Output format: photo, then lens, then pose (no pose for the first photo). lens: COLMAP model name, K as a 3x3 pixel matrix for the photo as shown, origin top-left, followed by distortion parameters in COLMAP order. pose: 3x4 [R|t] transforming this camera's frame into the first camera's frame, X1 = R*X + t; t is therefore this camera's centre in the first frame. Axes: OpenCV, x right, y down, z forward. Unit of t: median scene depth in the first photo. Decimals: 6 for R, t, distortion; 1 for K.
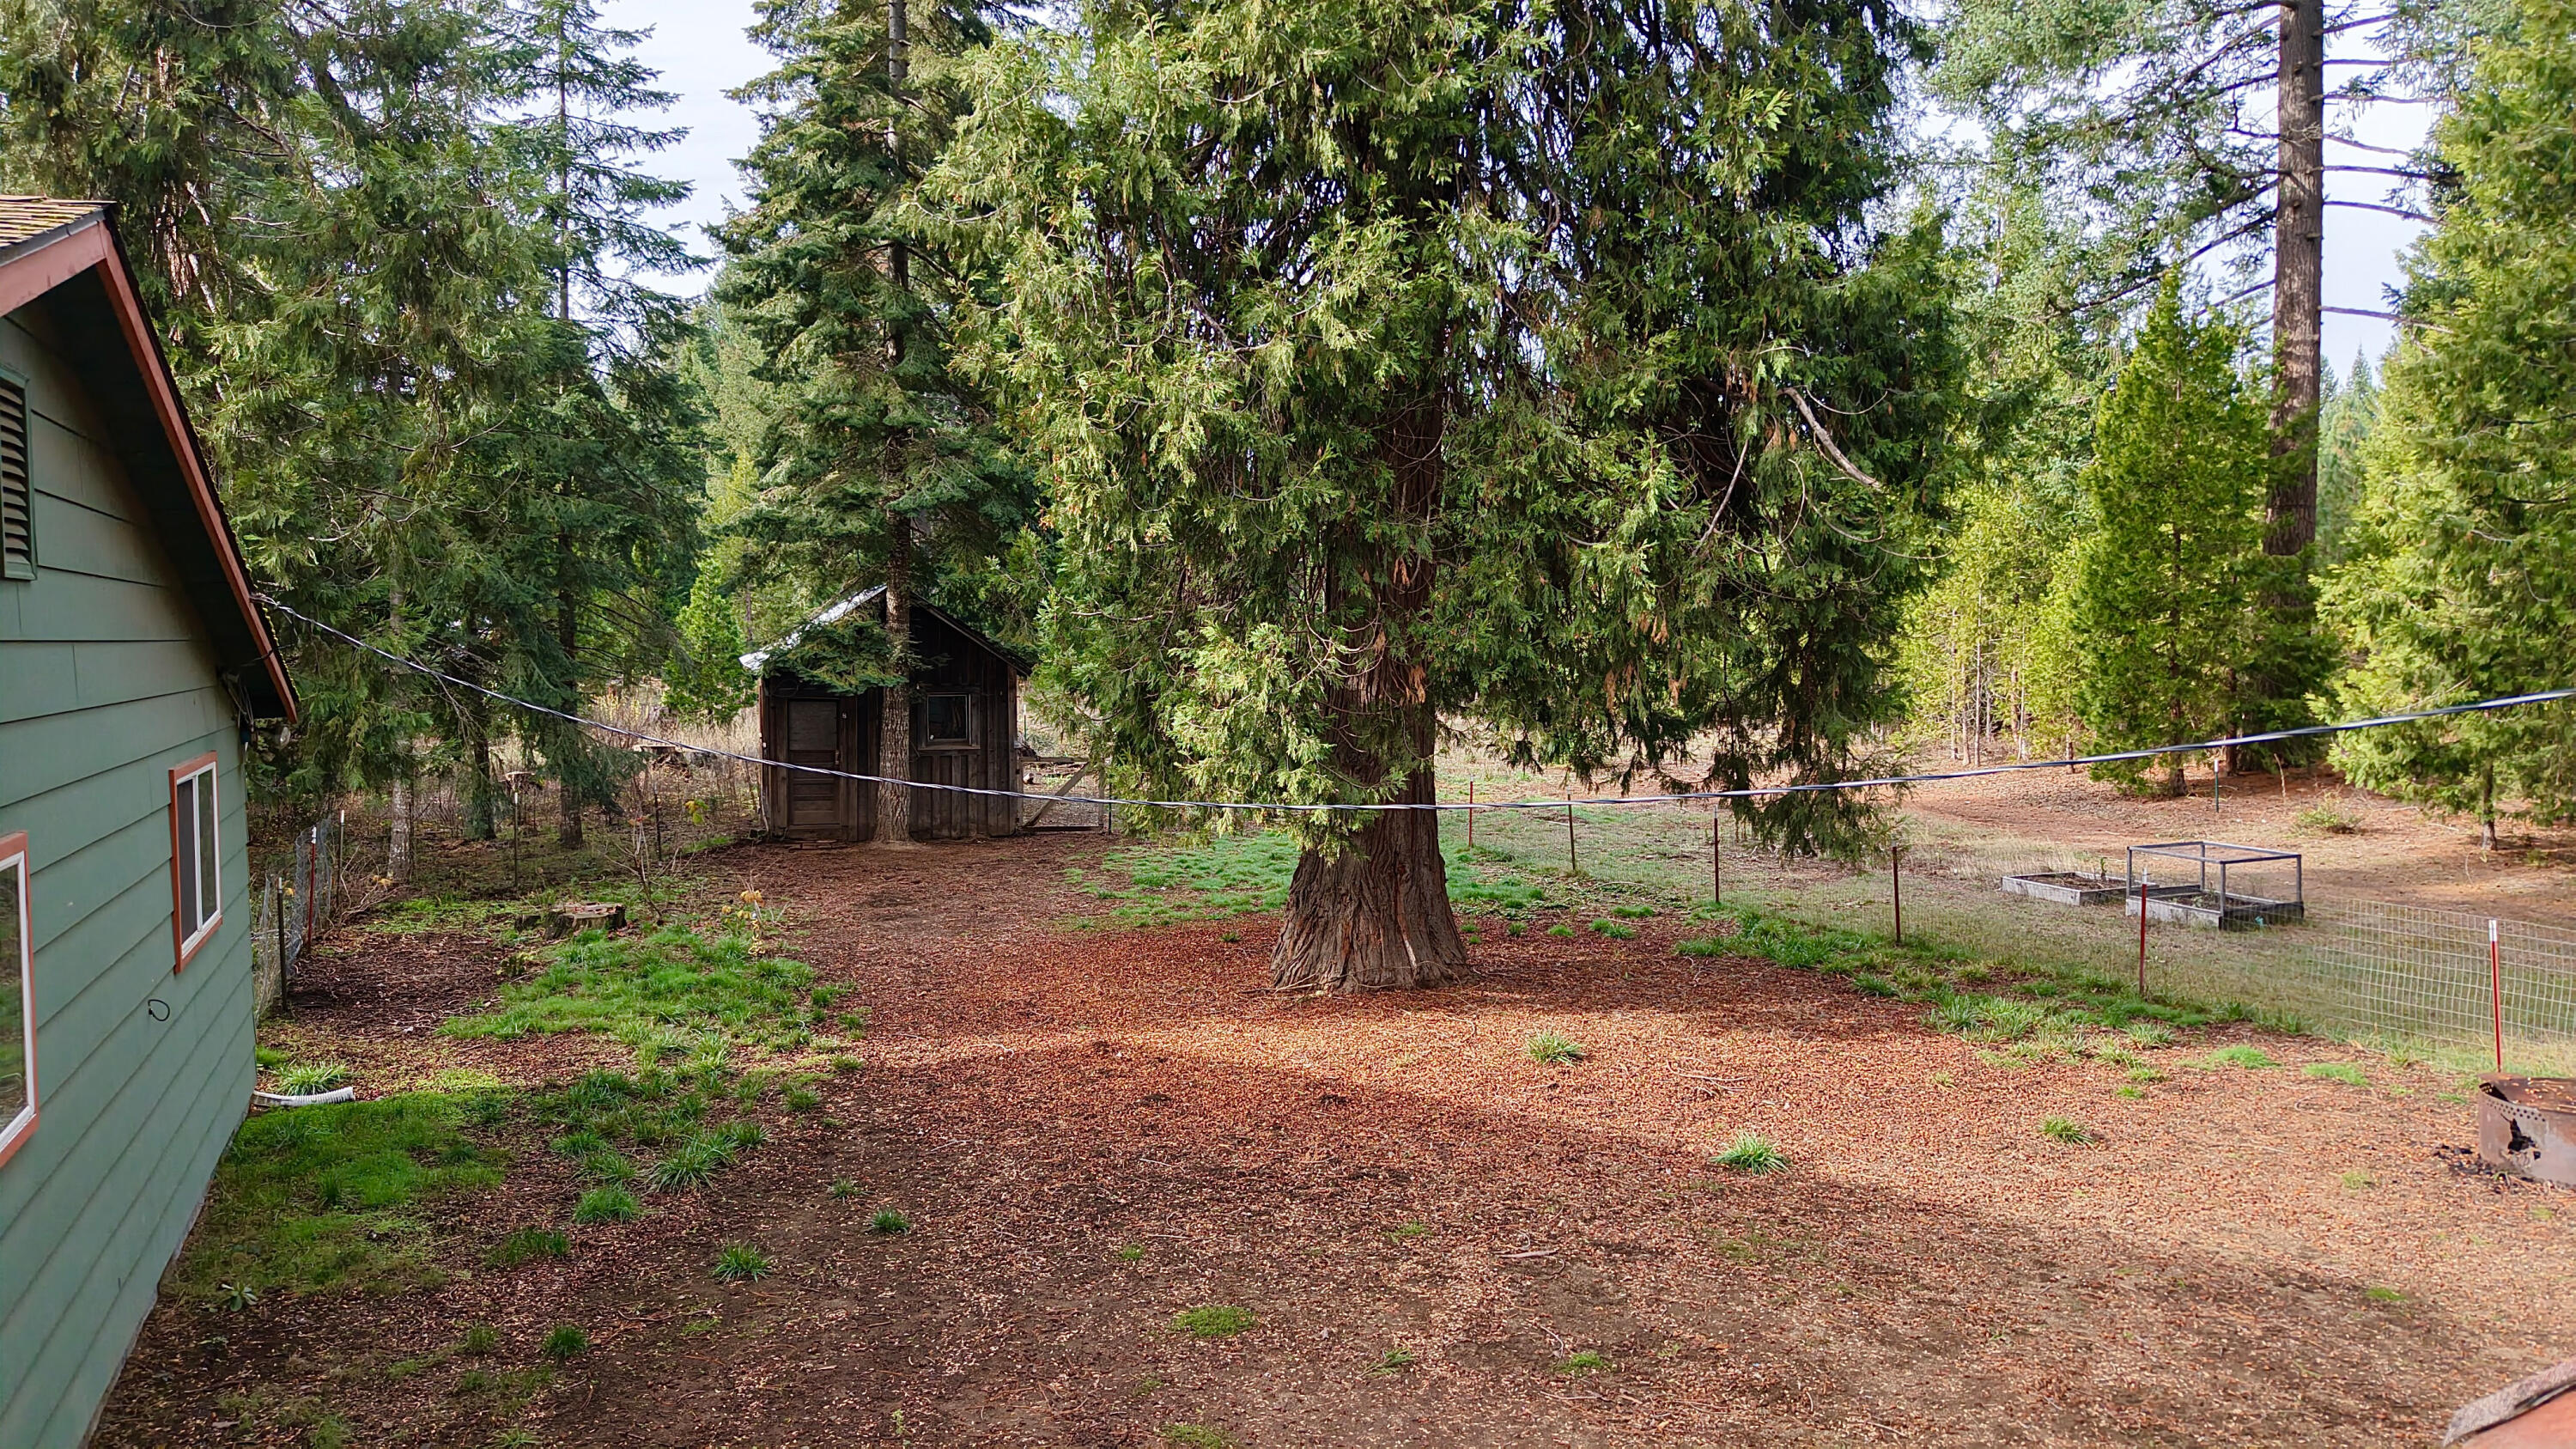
lens RADIAL K [[1712.9, 0, 1288.0], [0, 1712.9, 724.5], [0, 0, 1]] dist [0.011012, -0.007934]
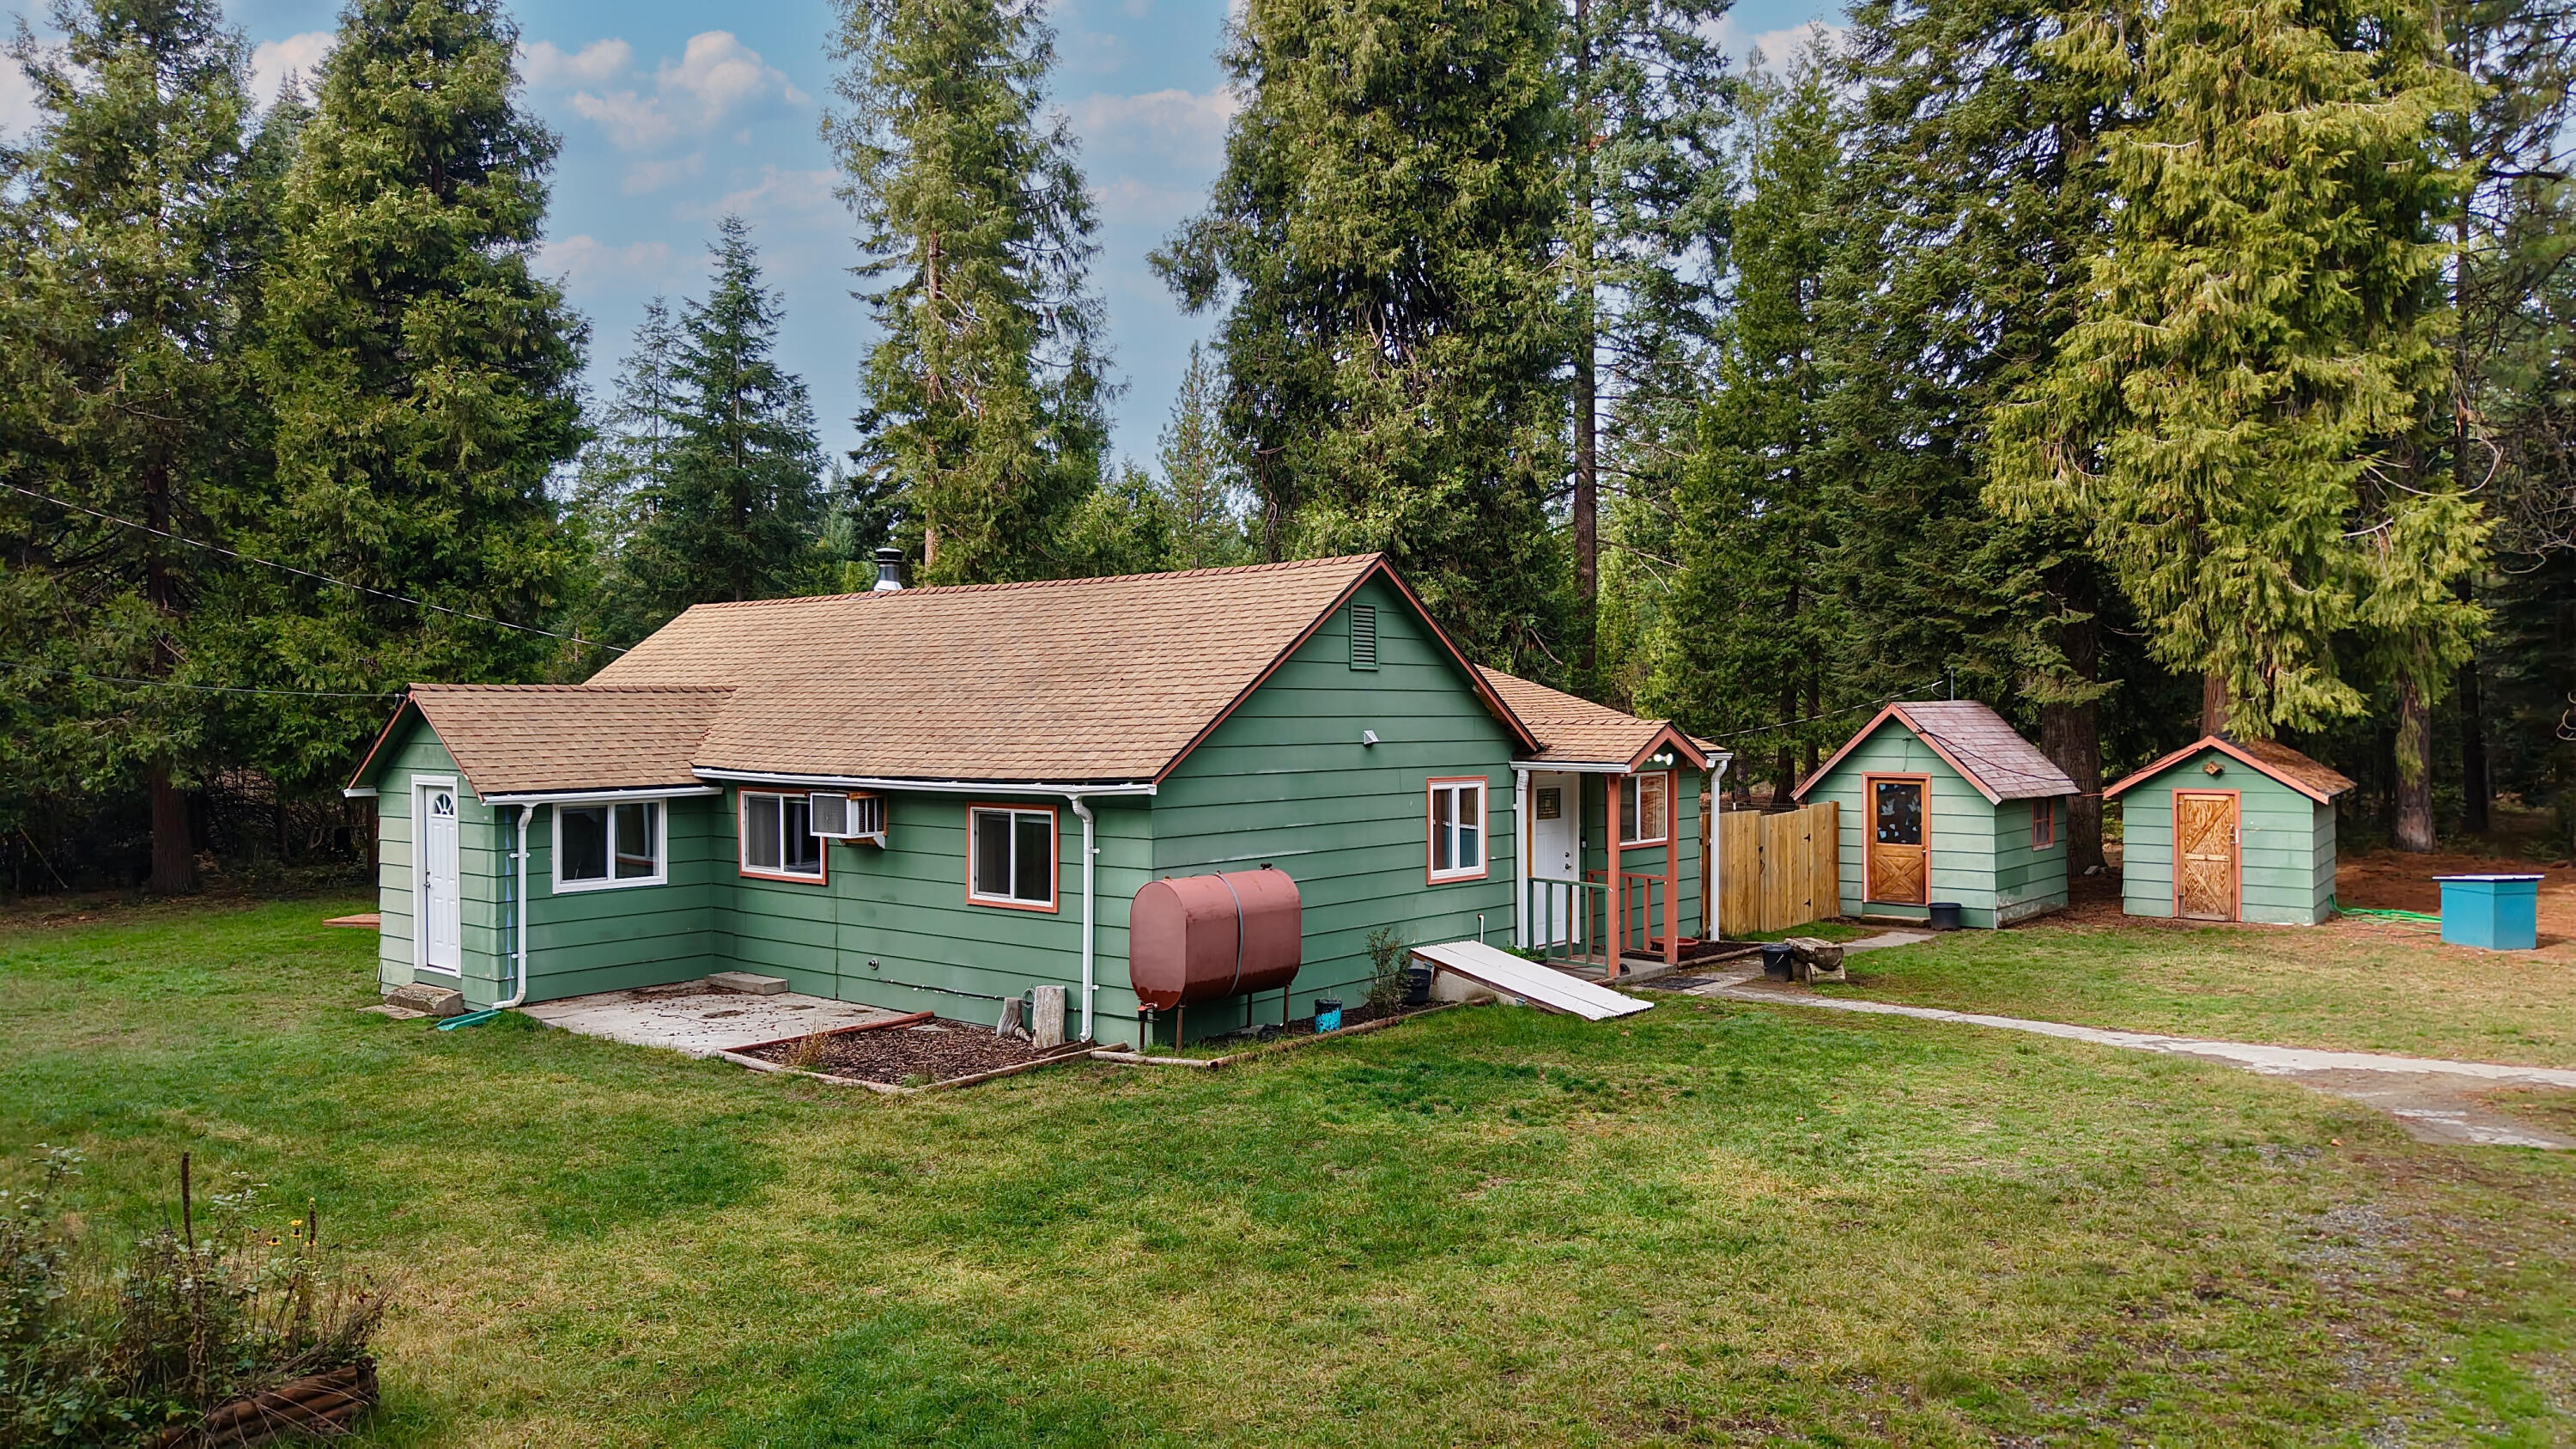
lens RADIAL K [[1712.9, 0, 1288.0], [0, 1712.9, 724.5], [0, 0, 1]] dist [0.011012, -0.007934]
pose [[0.907051, -0.002936, 0.421010, -0.675194], [0.021018, 0.999045, -0.038314, 0.036136], [-0.420495, 0.043602, 0.906246, -0.749575]]
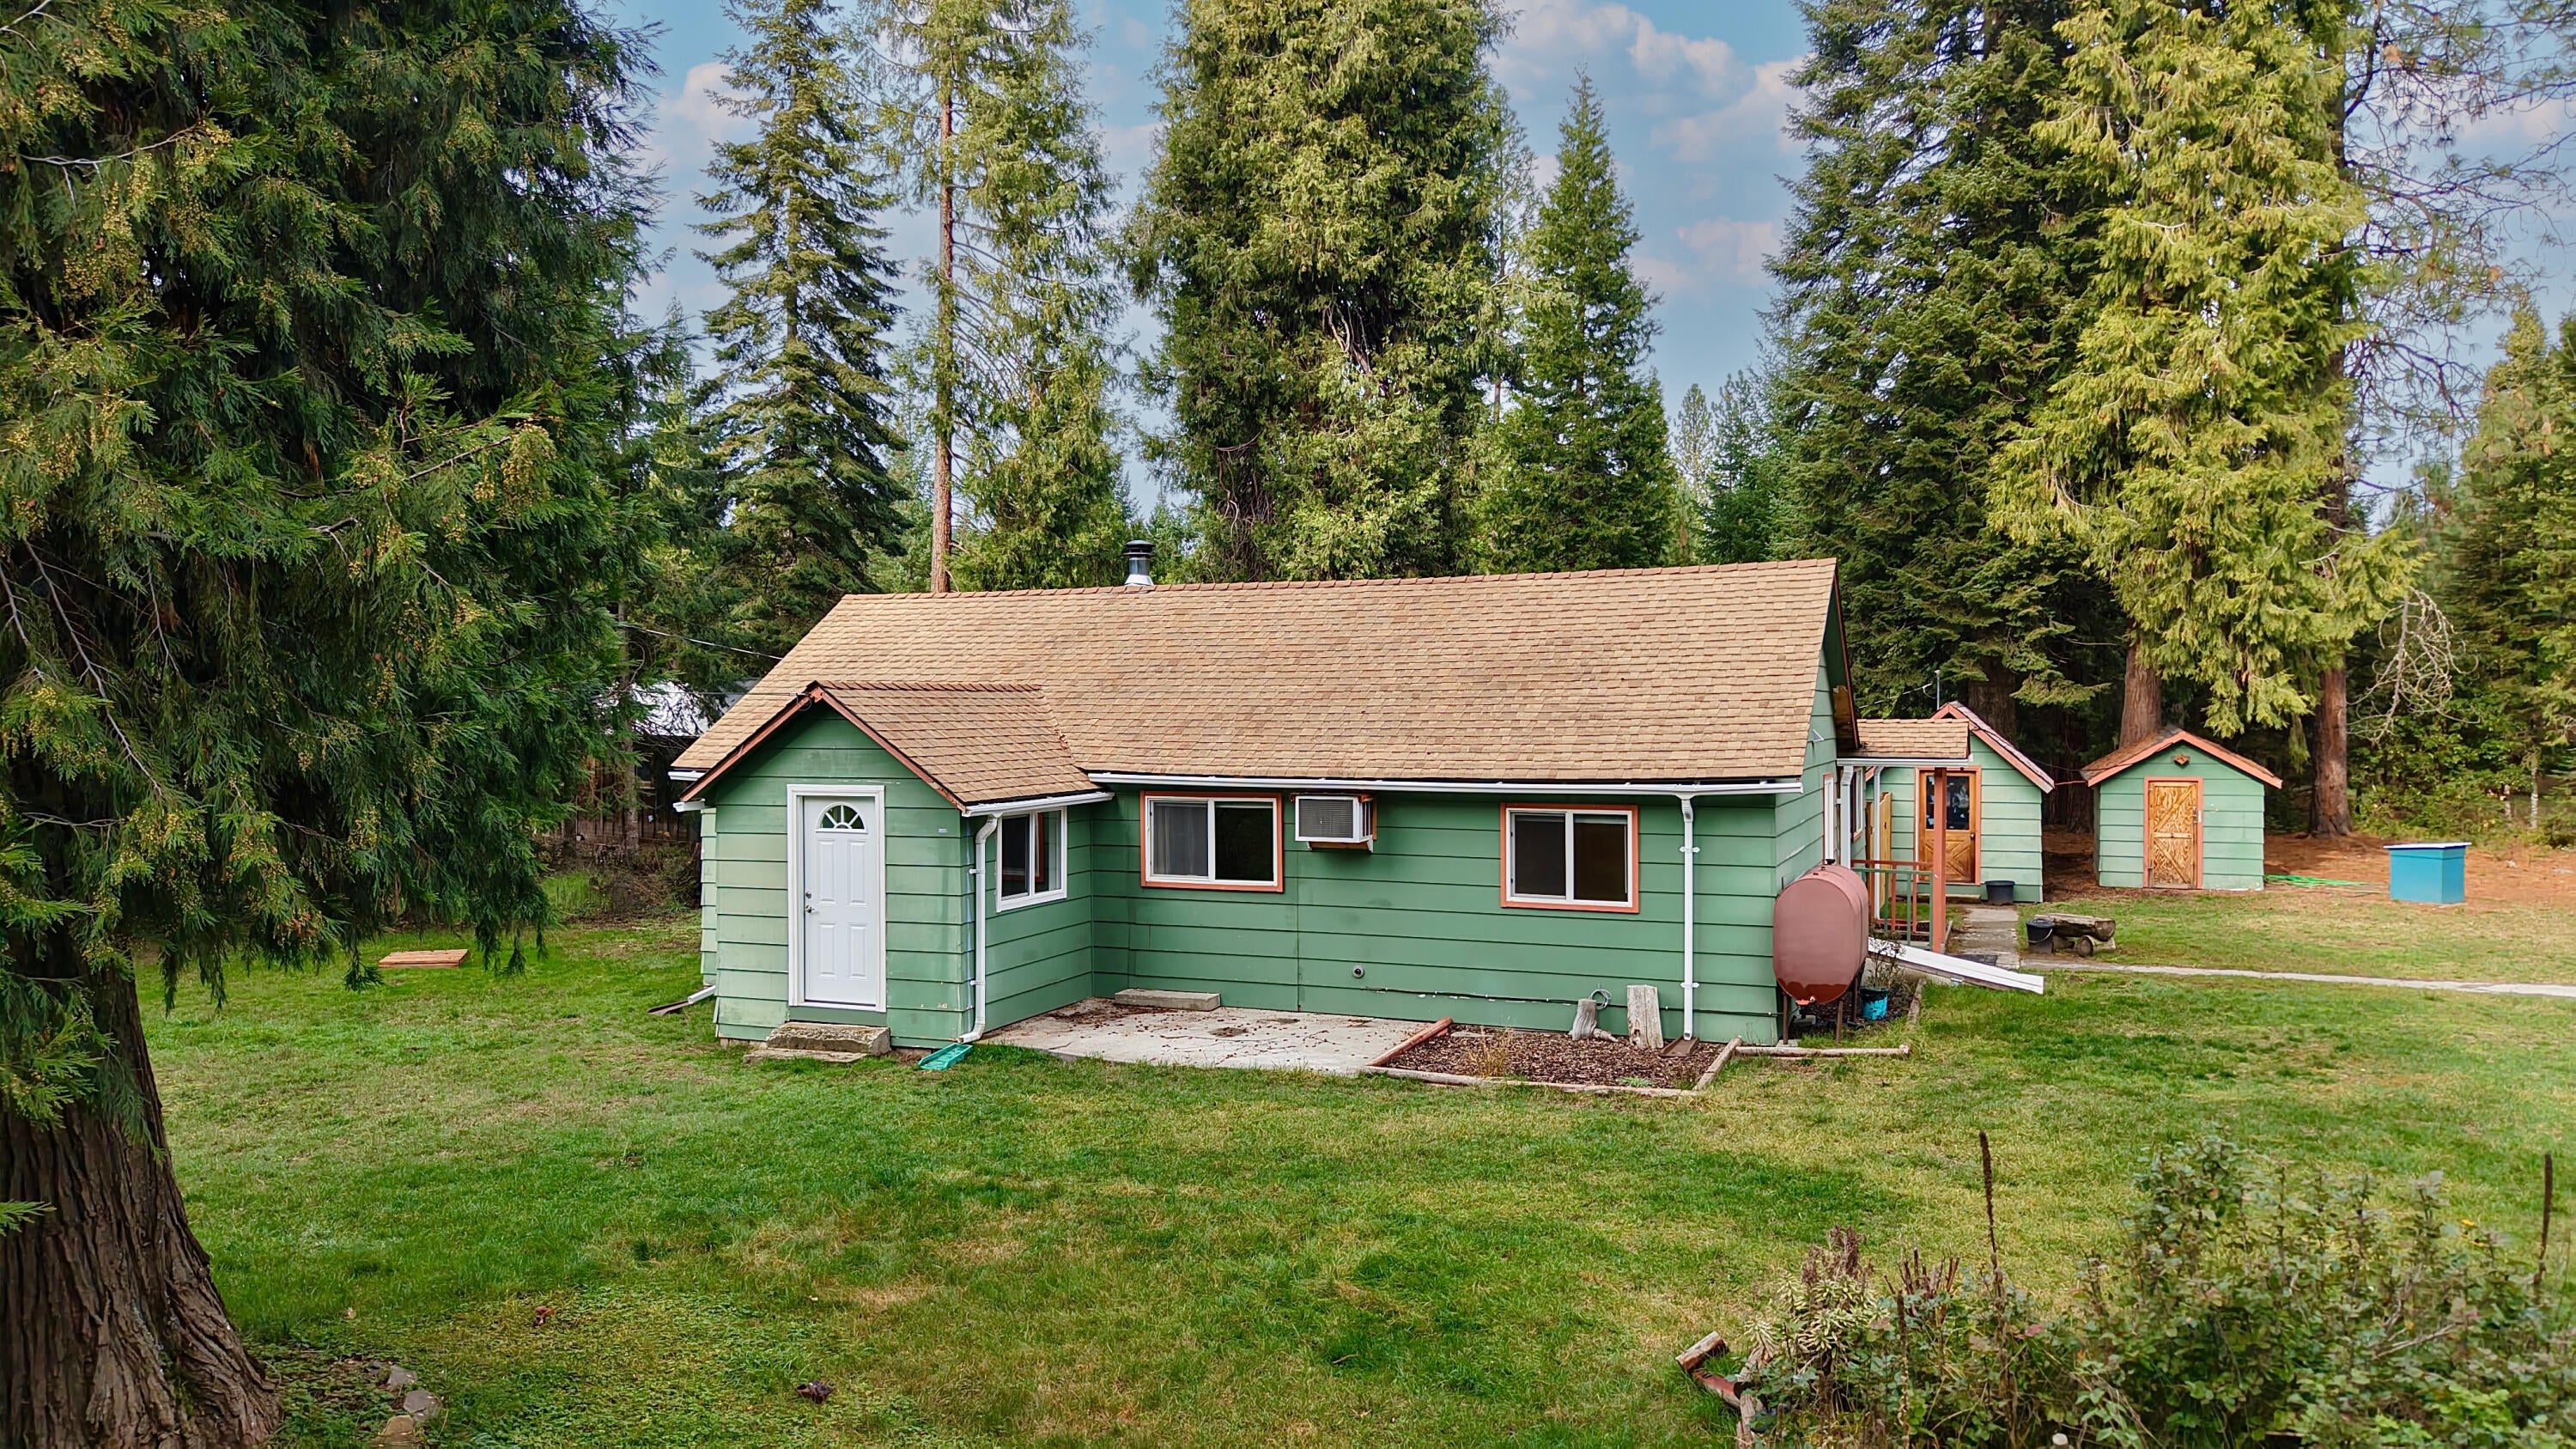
lens RADIAL K [[1712.9, 0, 1288.0], [0, 1712.9, 724.5], [0, 0, 1]] dist [0.011012, -0.007934]
pose [[0.741098, -0.005746, 0.671372, -1.014229], [0.034243, 0.998985, -0.029250, 0.023960], [-0.670523, 0.044667, 0.740543, -0.522803]]
